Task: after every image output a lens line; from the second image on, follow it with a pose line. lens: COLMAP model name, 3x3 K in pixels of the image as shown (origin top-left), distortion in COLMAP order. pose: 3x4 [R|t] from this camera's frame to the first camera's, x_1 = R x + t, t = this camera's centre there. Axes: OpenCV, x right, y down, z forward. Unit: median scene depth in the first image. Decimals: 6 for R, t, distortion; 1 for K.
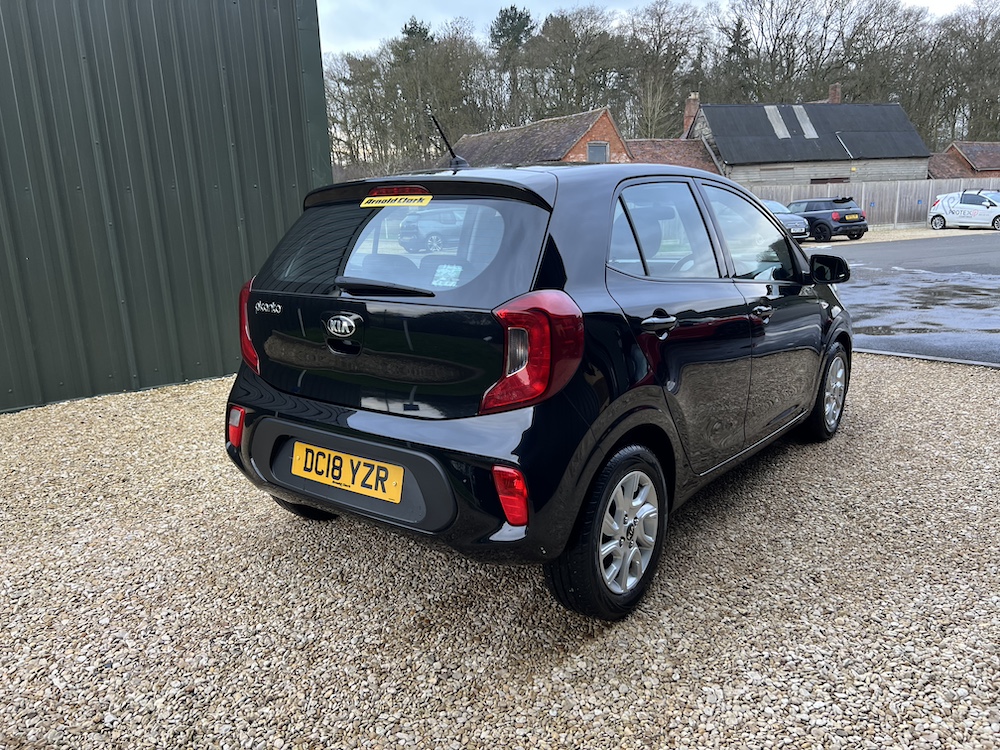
lens RADIAL K [[750.0, 0, 500.6], [0, 750.0, 378.7], [0, 0, 1]] dist [0.051846, -0.057273]
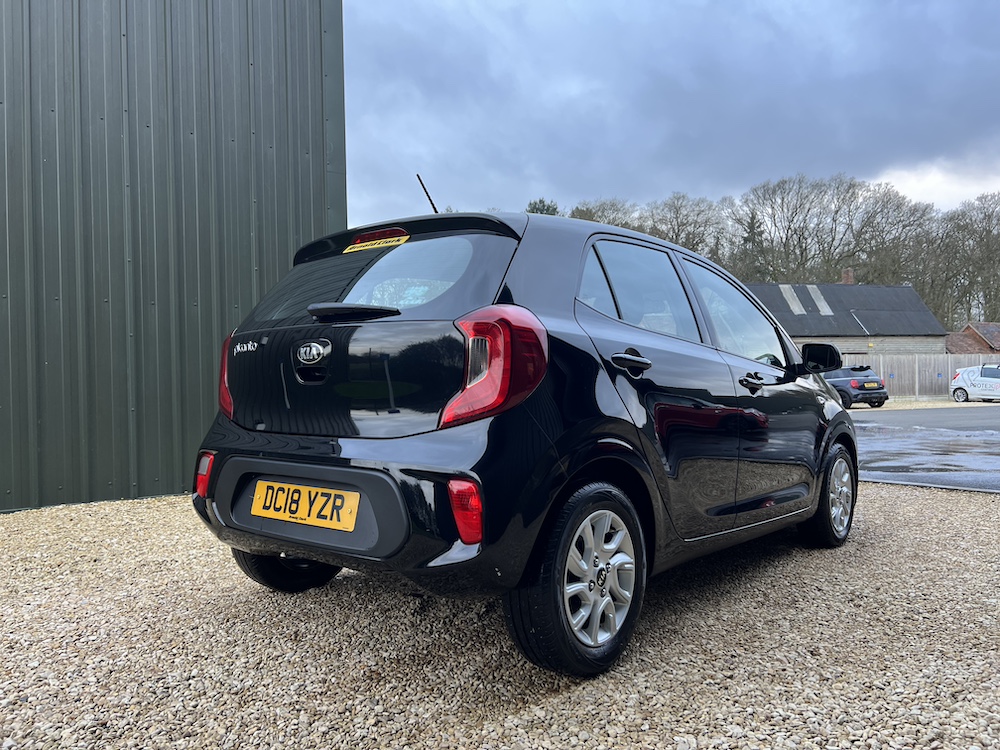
lens RADIAL K [[749.7, 0, 498.5], [0, 749.7, 381.6], [0, 0, 1]] dist [0.047418, -0.051781]
pose [[0.999044, 0.021948, -0.037798, 0.071567], [-0.029726, 0.975170, -0.219454, 0.166838], [0.032043, 0.220368, 0.974890, 0.039823]]
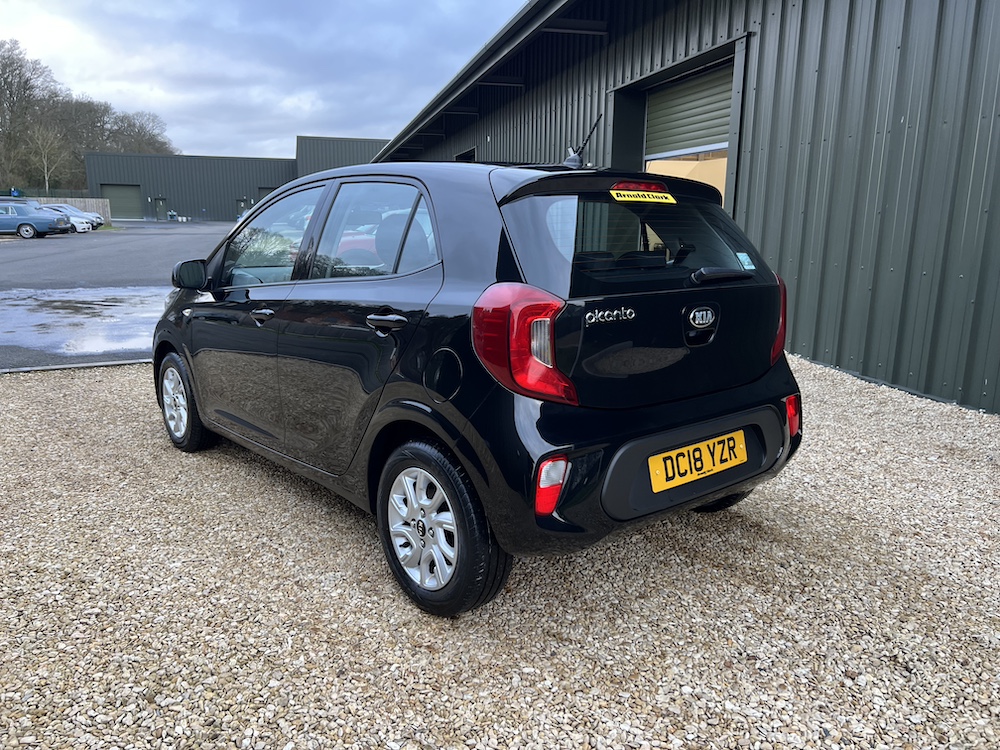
lens RADIAL K [[751.4, 0, 505.0], [0, 751.4, 383.4], [0, 0, 1]] dist [0.045789, -0.048018]
pose [[0.207857, -0.173116, 0.962718, -1.187261], [0.191149, 0.972428, 0.133592, -0.159693], [-0.959301, 0.156254, 0.235217, 0.963399]]
